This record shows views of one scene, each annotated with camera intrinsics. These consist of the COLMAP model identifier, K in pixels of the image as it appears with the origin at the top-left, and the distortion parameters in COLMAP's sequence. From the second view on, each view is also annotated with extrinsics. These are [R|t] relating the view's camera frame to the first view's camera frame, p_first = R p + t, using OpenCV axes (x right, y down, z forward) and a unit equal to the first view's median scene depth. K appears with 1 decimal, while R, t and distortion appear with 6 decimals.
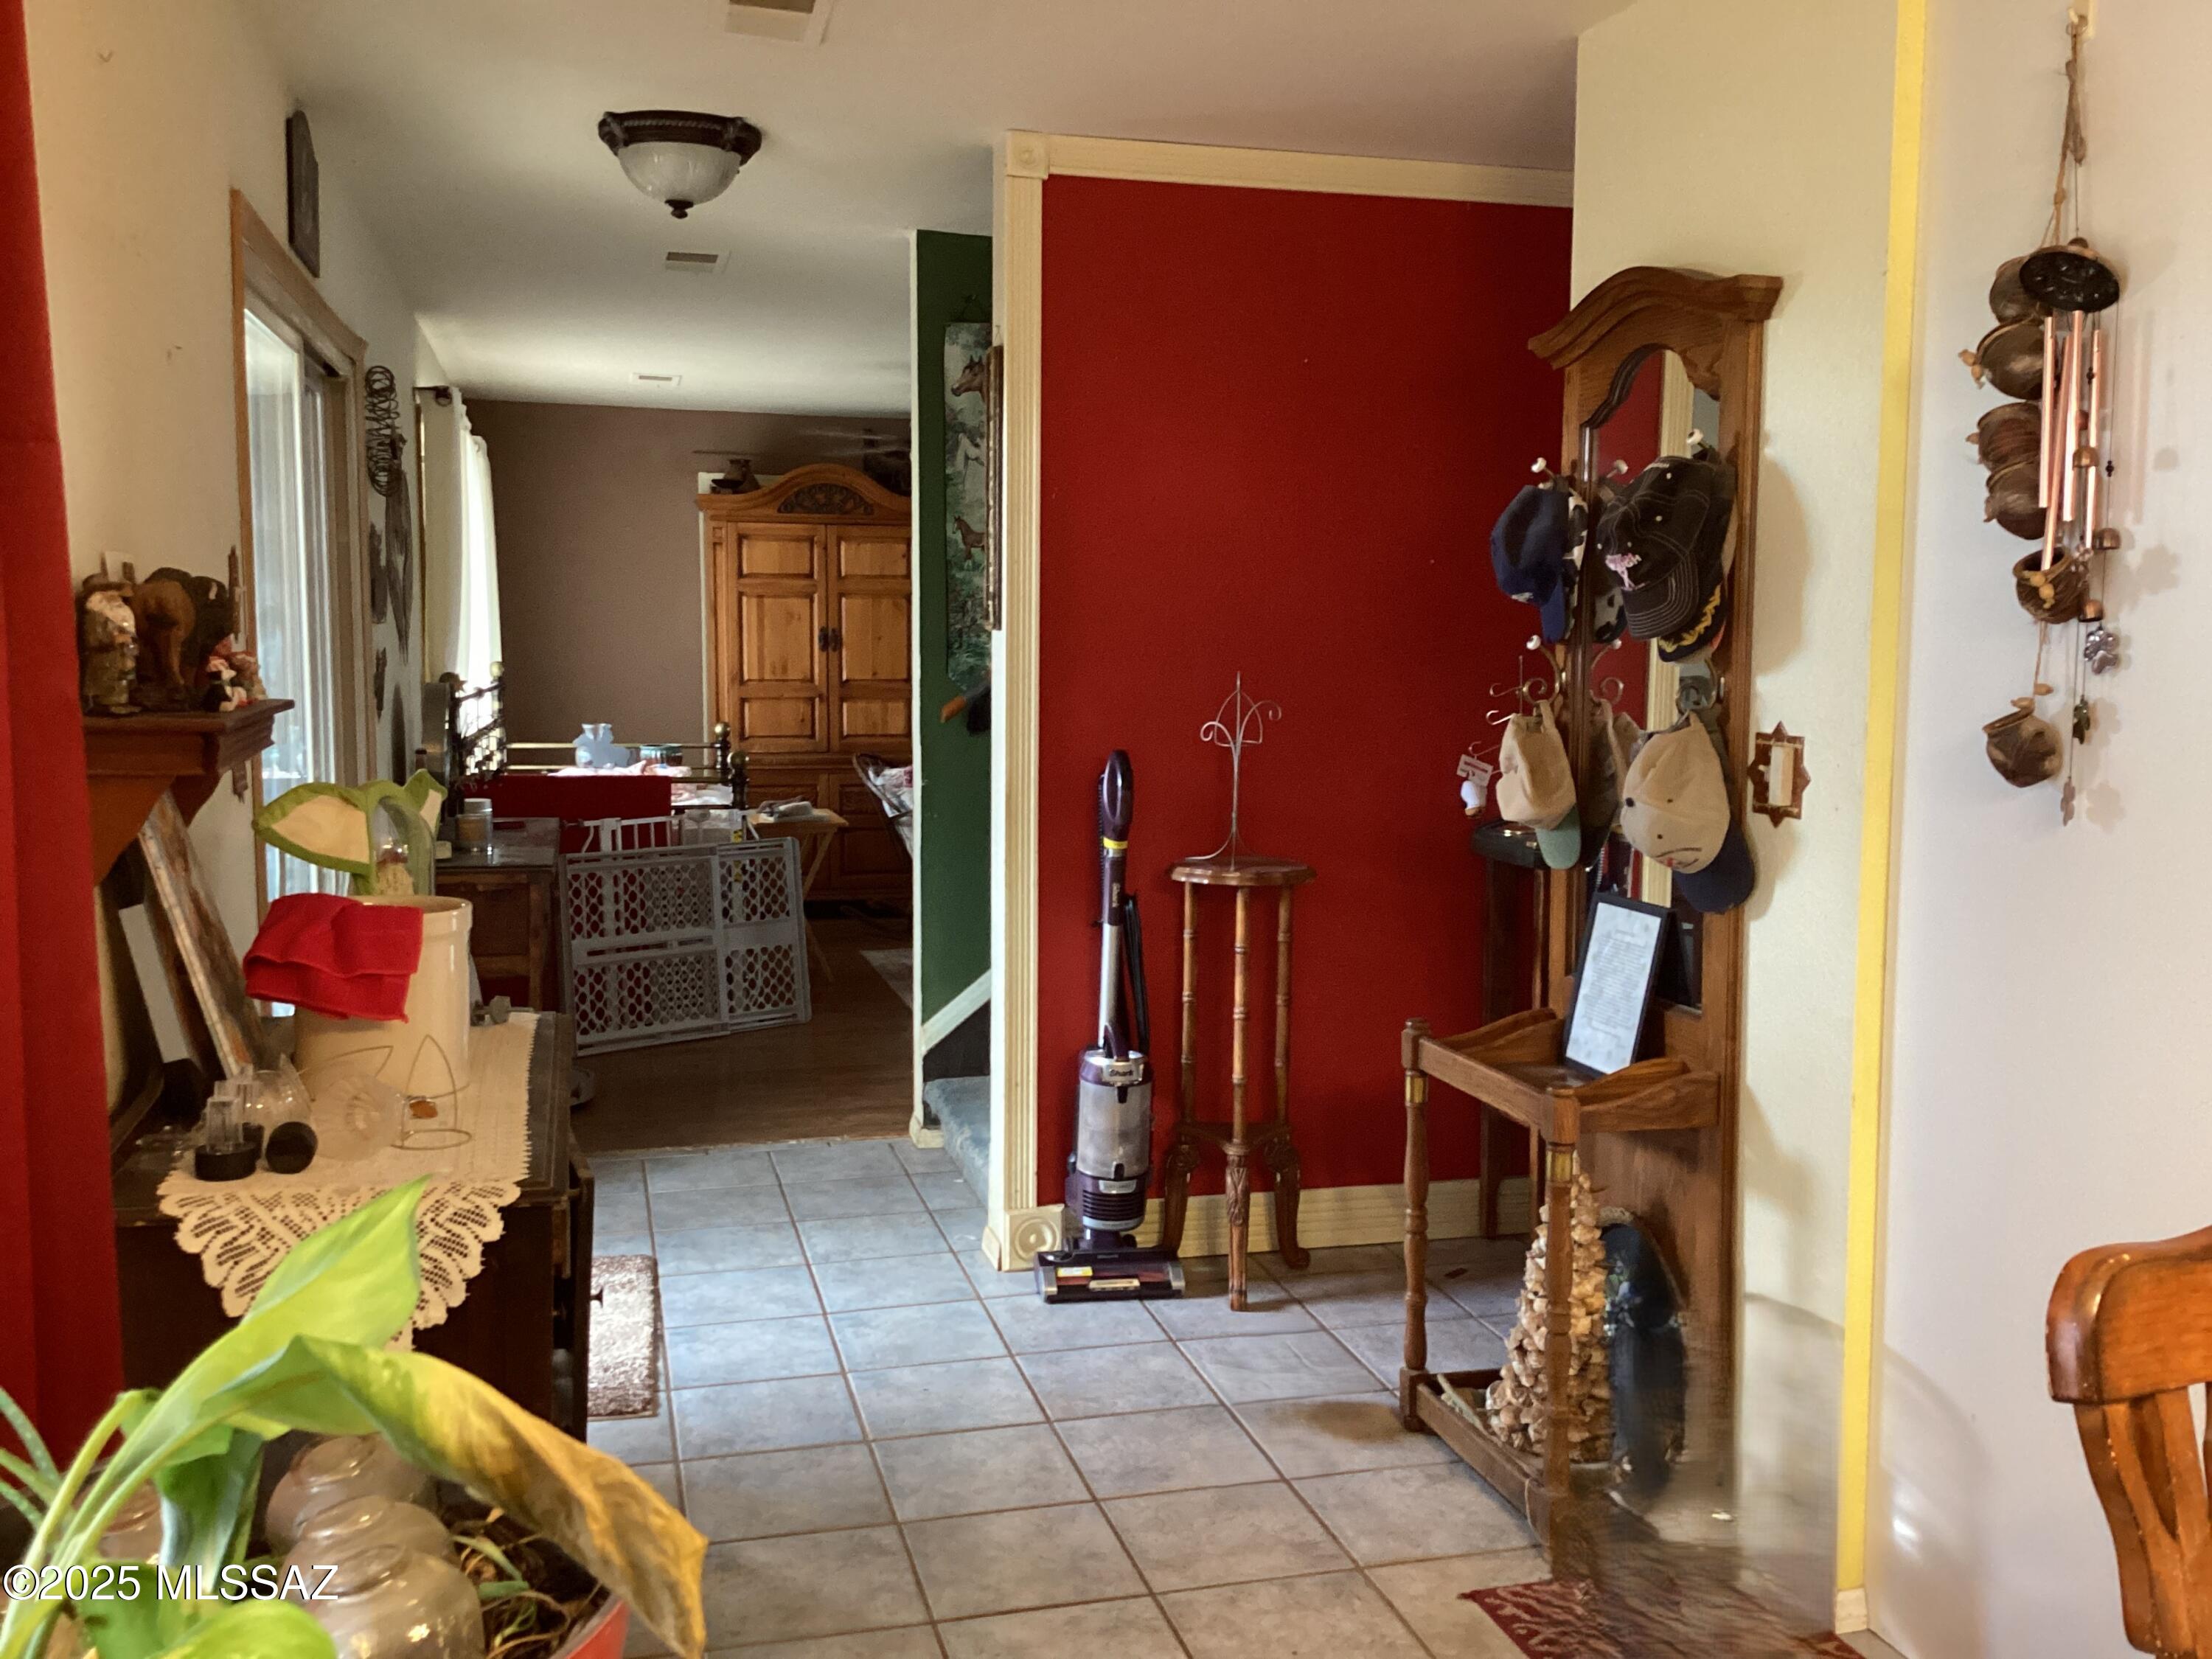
lens RADIAL K [[1982.5, 0, 1113.9], [0, 1982.5, 818.8], [0, 0, 1]] dist [0.074232, -0.129730]
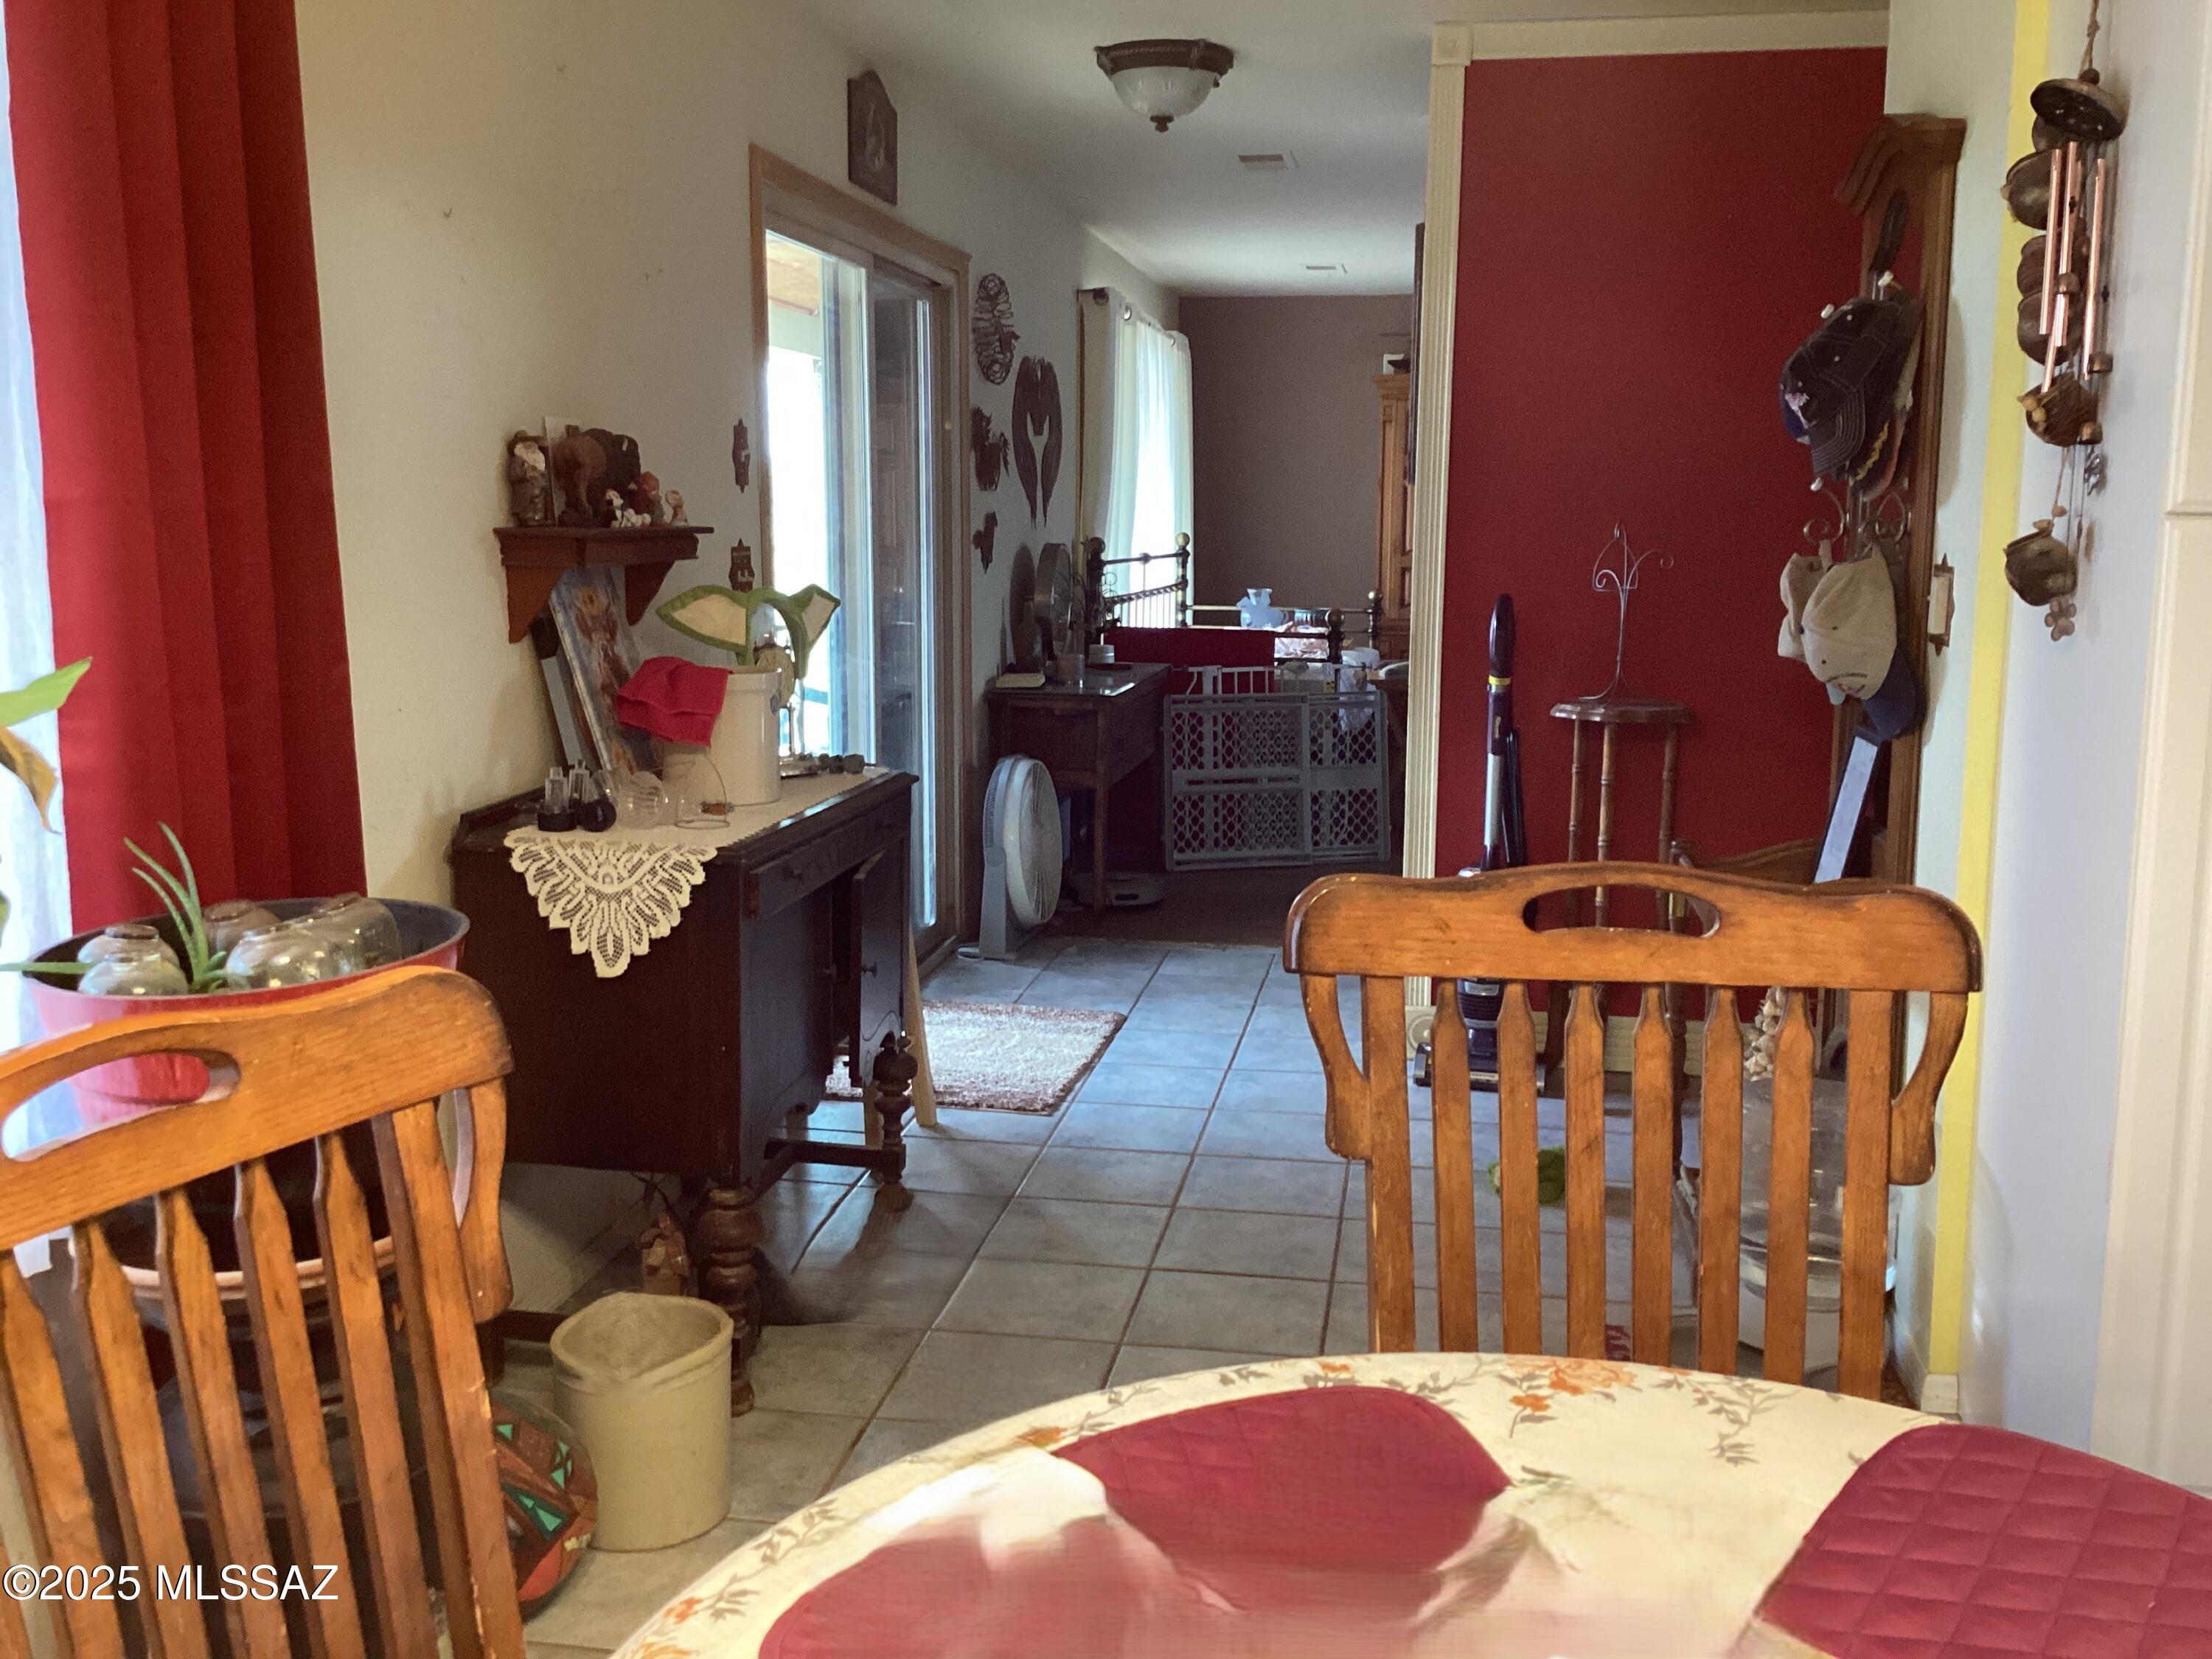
lens RADIAL K [[1982.5, 0, 1114.7], [0, 1982.5, 830.4], [0, 0, 1]] dist [0.074232, -0.129730]
pose [[0.908696, 0.063095, -0.412663, 0.265758], [-0.038177, 0.996930, 0.068360, 0.028213], [0.415710, -0.046364, 0.908315, -0.091696]]
